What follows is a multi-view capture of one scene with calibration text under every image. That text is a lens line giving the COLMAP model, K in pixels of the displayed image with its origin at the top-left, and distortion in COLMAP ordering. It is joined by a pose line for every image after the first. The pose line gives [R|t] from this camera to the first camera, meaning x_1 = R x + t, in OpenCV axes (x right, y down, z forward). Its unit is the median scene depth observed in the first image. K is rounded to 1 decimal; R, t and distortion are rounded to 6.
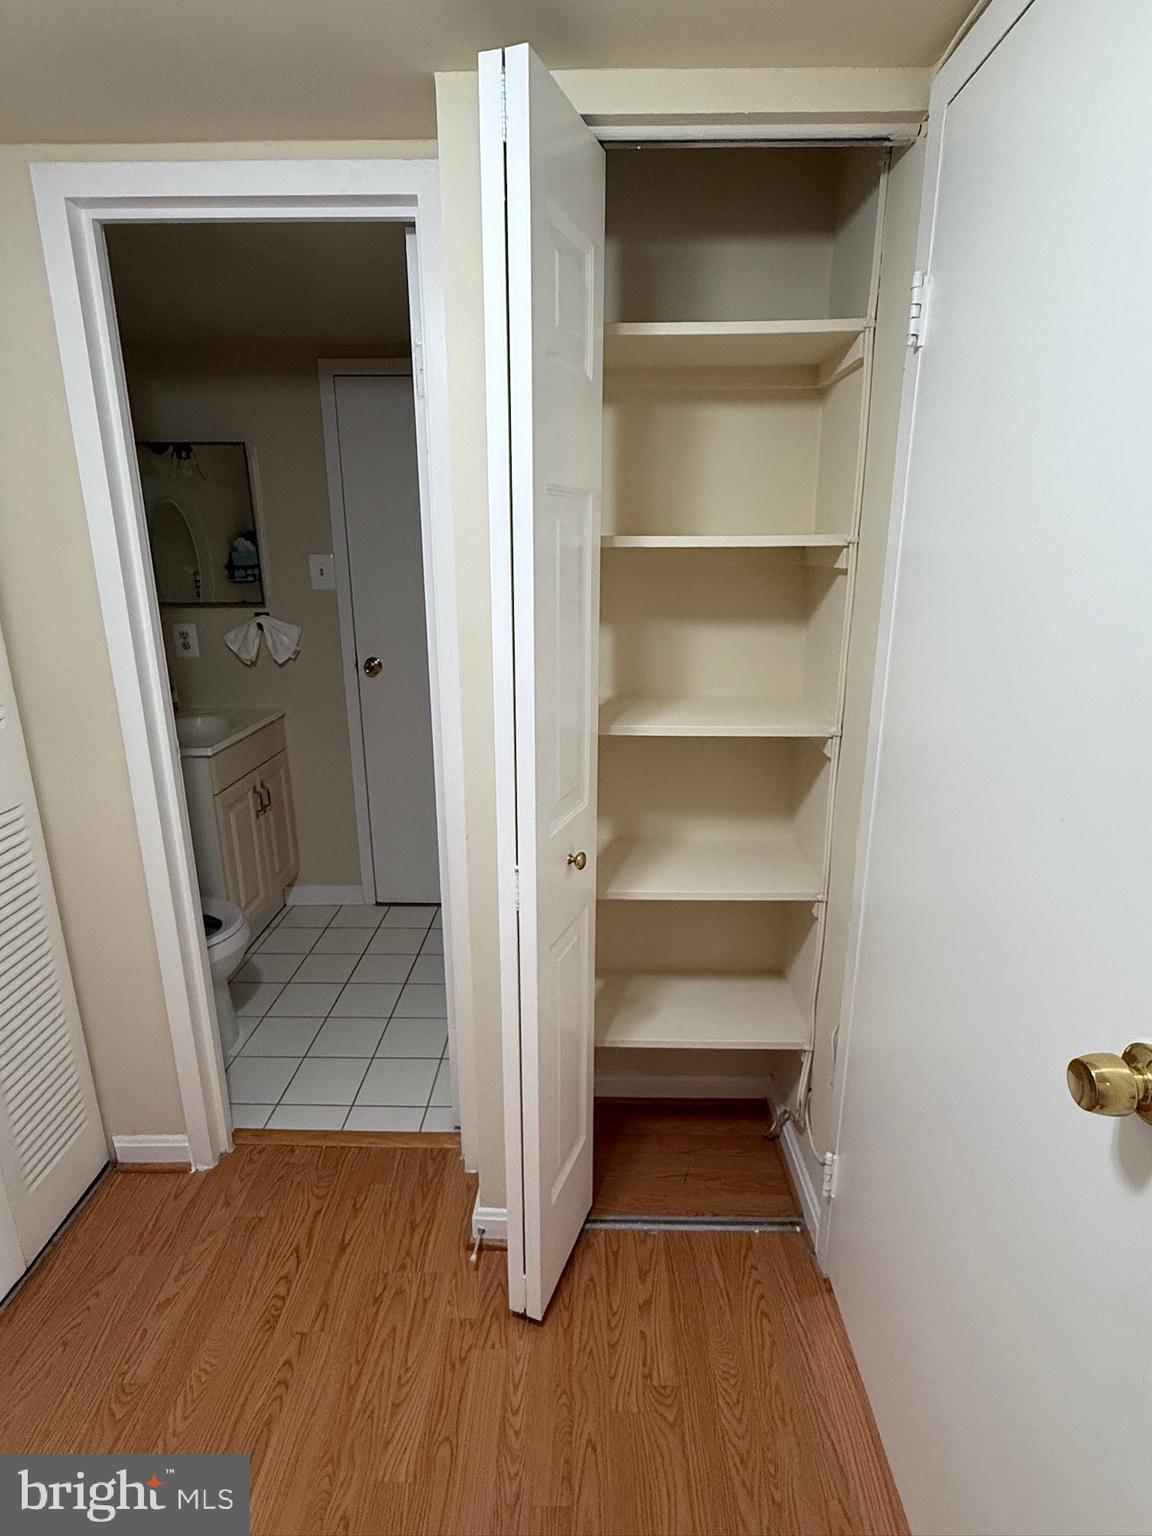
lens RADIAL K [[785.0, 0, 580.8], [0, 785.0, 766.7], [0, 0, 1]] dist [-0.001095, -0.002191]
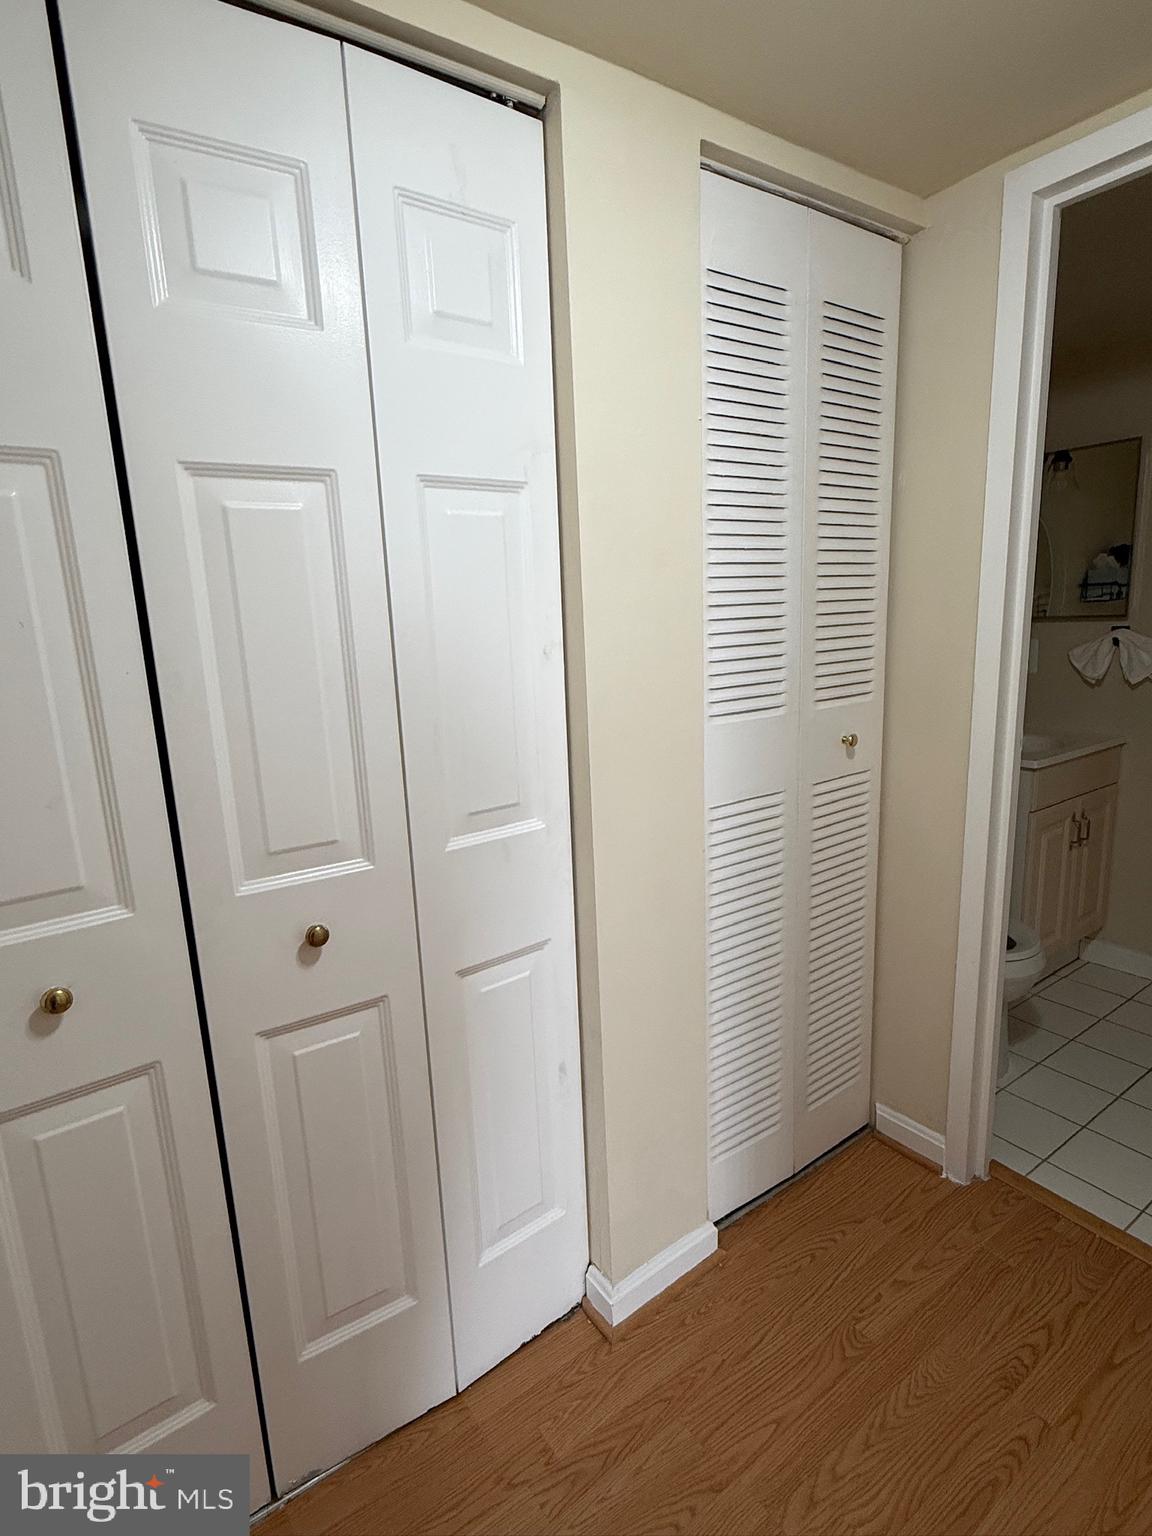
lens RADIAL K [[785.0, 0, 578.6], [0, 785.0, 760.3], [0, 0, 1]] dist [-0.001095, -0.002191]
pose [[0.583772, 0.134197, -0.800751, -0.034029], [-0.185587, 0.982191, 0.029305, 0.043496], [0.790422, 0.131502, 0.598281, -0.000728]]
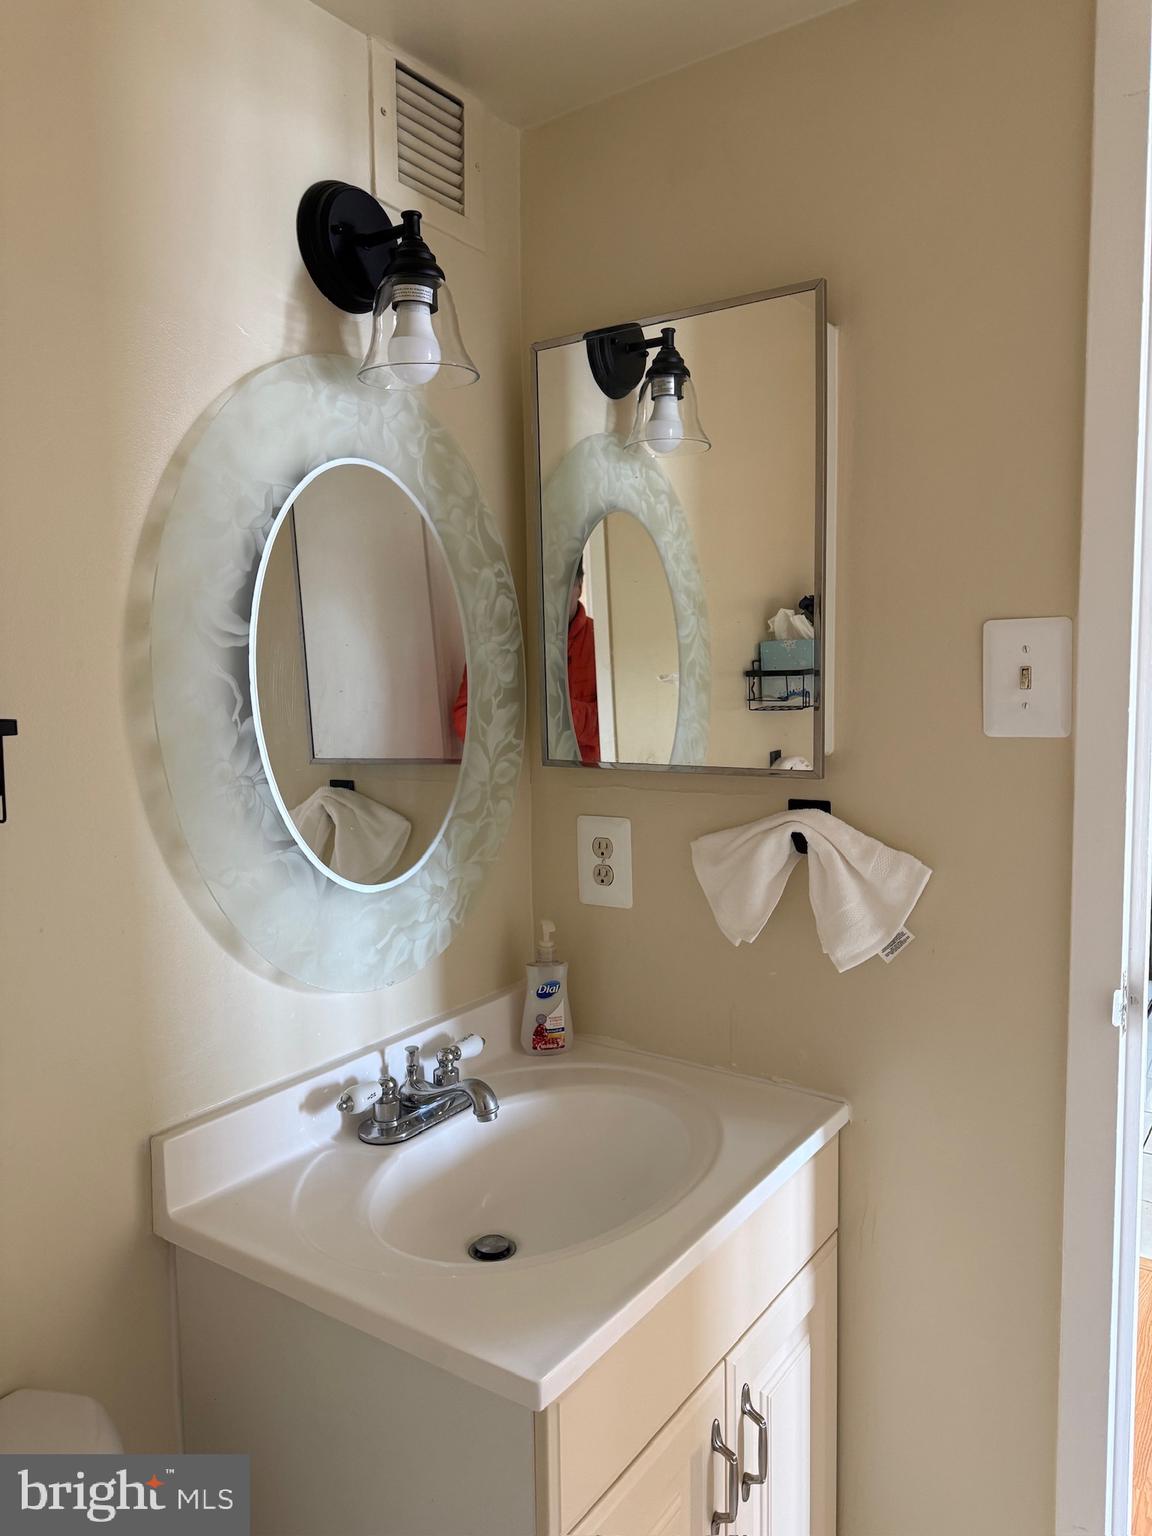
lens RADIAL K [[1106.8, 0, 578.9], [0, 1106.8, 771.5], [0, 0, 1]] dist [0.030347, -0.007180]
pose [[0.831655, 0.046162, -0.553371, -0.245908], [-0.142387, 0.980948, -0.132162, -0.141173], [0.536728, 0.188706, 0.822383, 0.600624]]
